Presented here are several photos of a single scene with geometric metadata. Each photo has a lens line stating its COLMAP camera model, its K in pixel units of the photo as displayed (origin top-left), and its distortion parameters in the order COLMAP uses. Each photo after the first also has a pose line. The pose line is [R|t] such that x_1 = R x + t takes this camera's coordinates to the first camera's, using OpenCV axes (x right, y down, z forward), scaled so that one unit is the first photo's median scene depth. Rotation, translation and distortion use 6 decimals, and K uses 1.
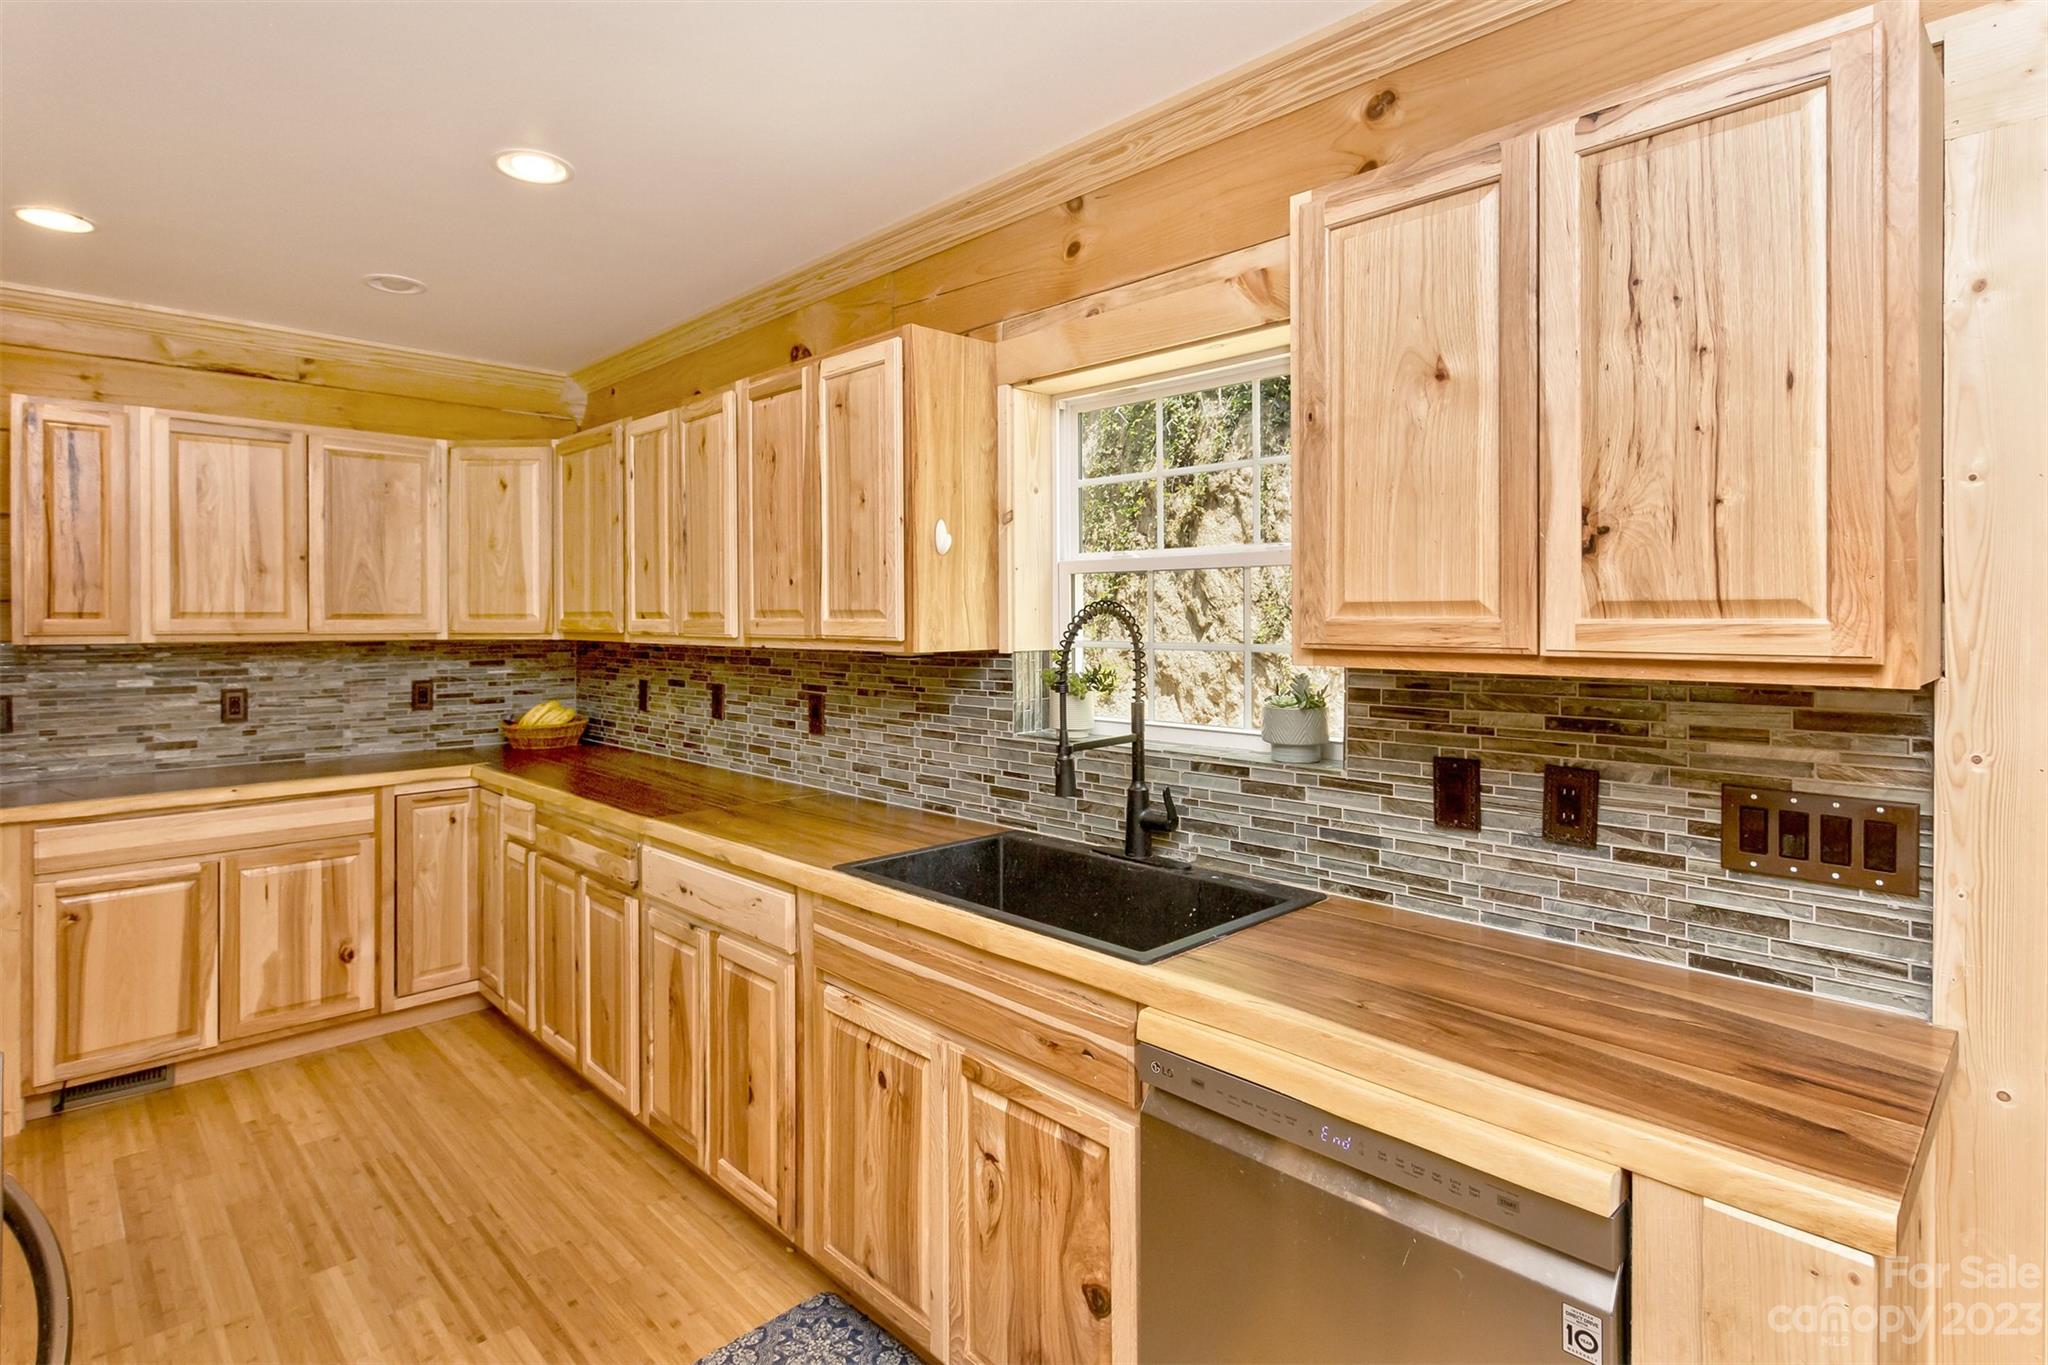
lens RADIAL K [[1042.8, 0, 1098.6], [0, 1042.8, 619.4], [0, 0, 1]] dist [0.010355, -0.004879]
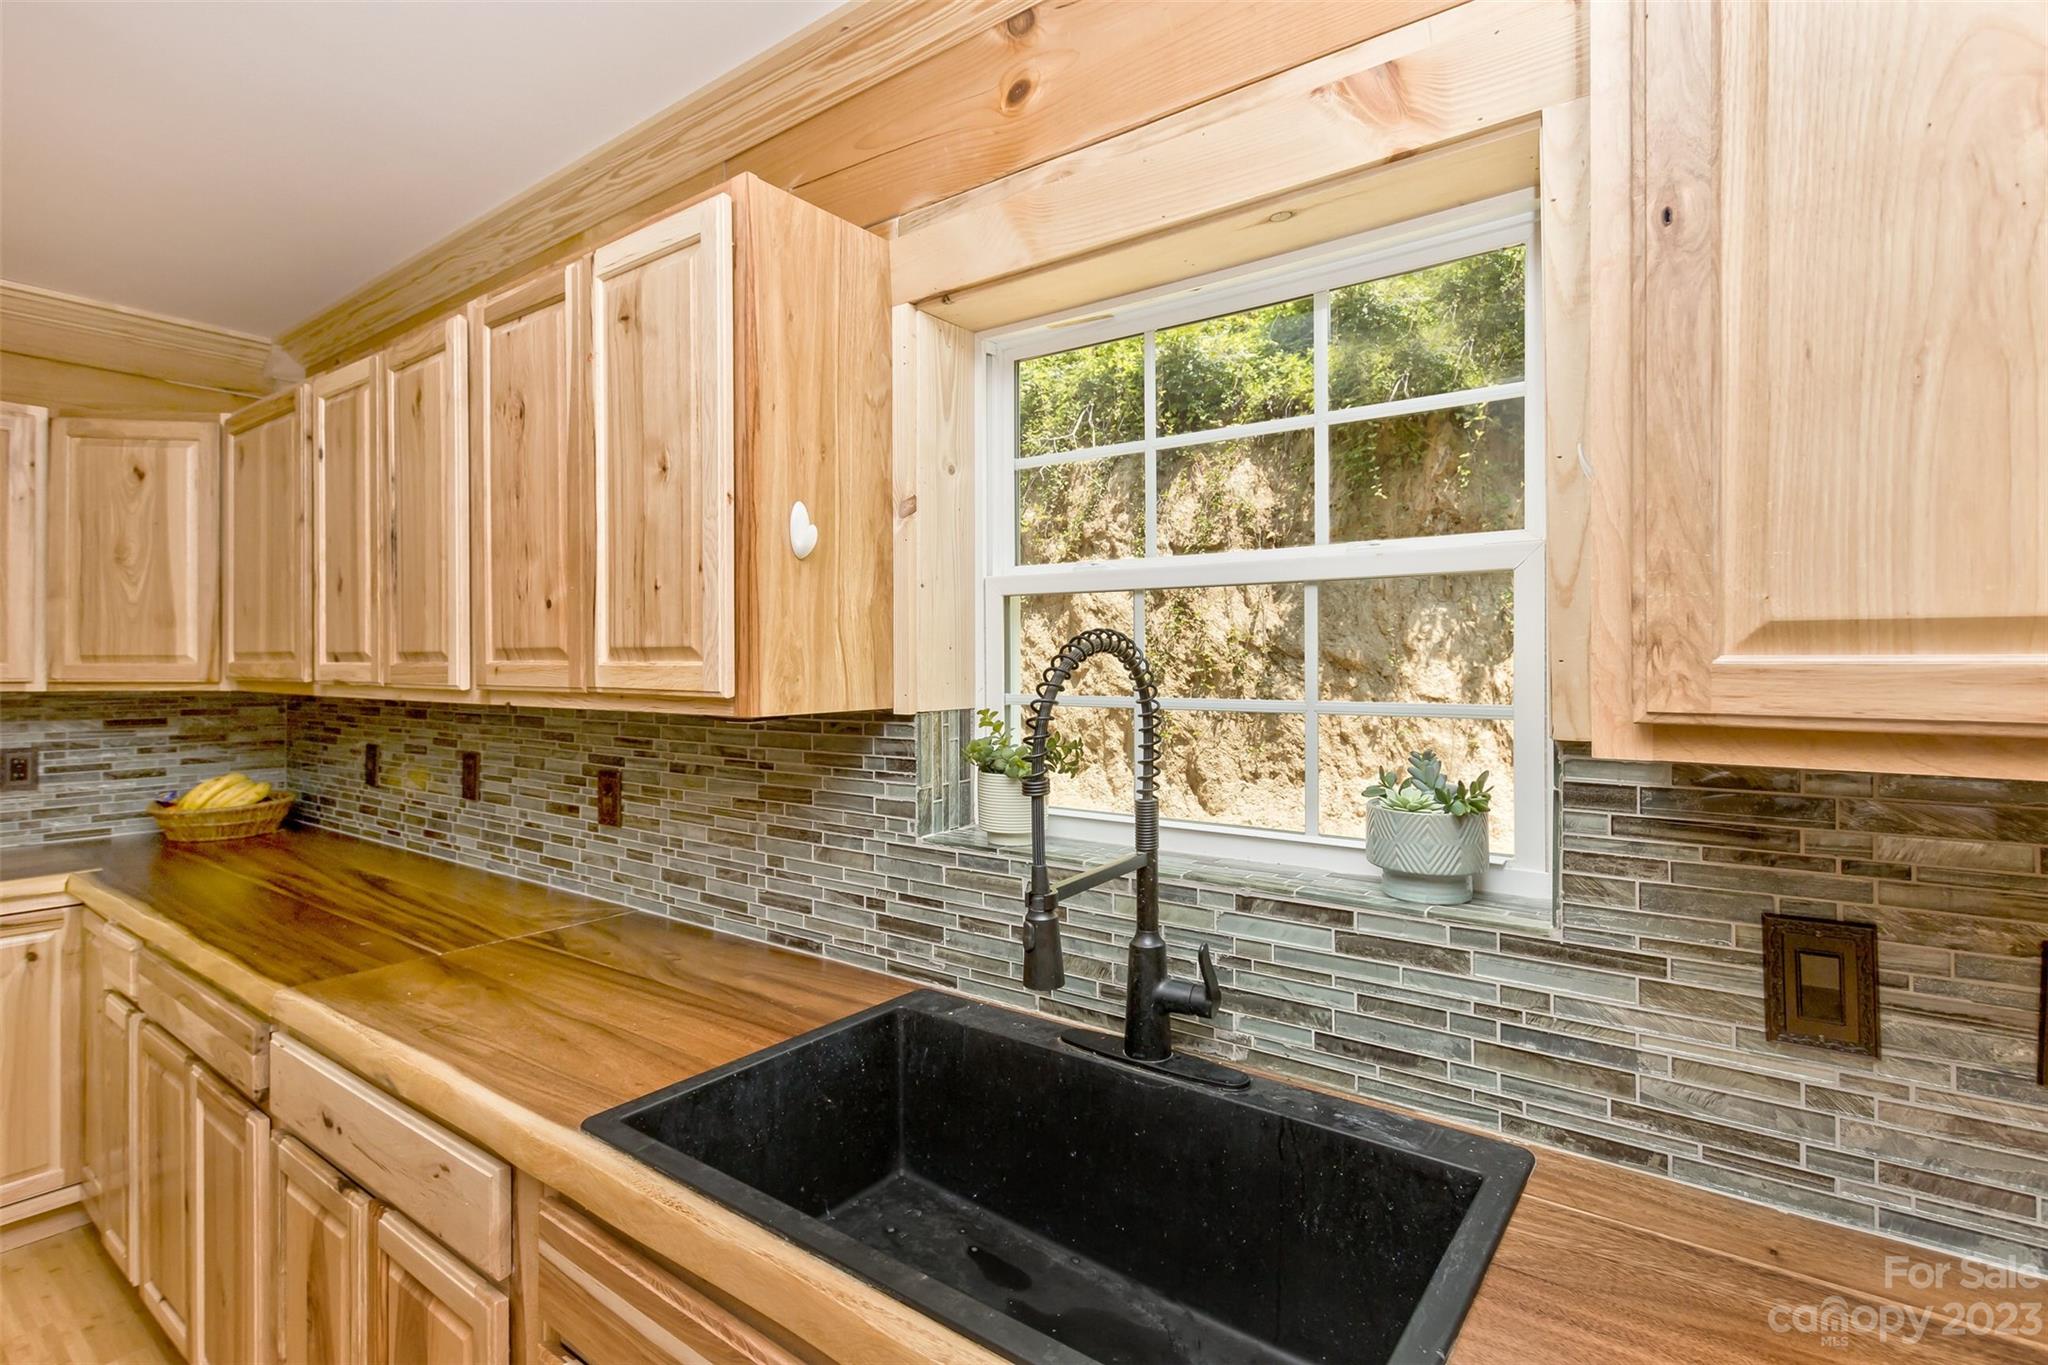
lens RADIAL K [[835.2, 0, 1135.9], [0, 835.2, 664.3], [0, 0, 1]] dist [0.005350, -0.000195]
pose [[0.972341, 0.002277, 0.233553, -0.062082], [-0.001682, 0.999995, -0.002743, 0.001992], [-0.233558, 0.002275, 0.972340, 0.401961]]
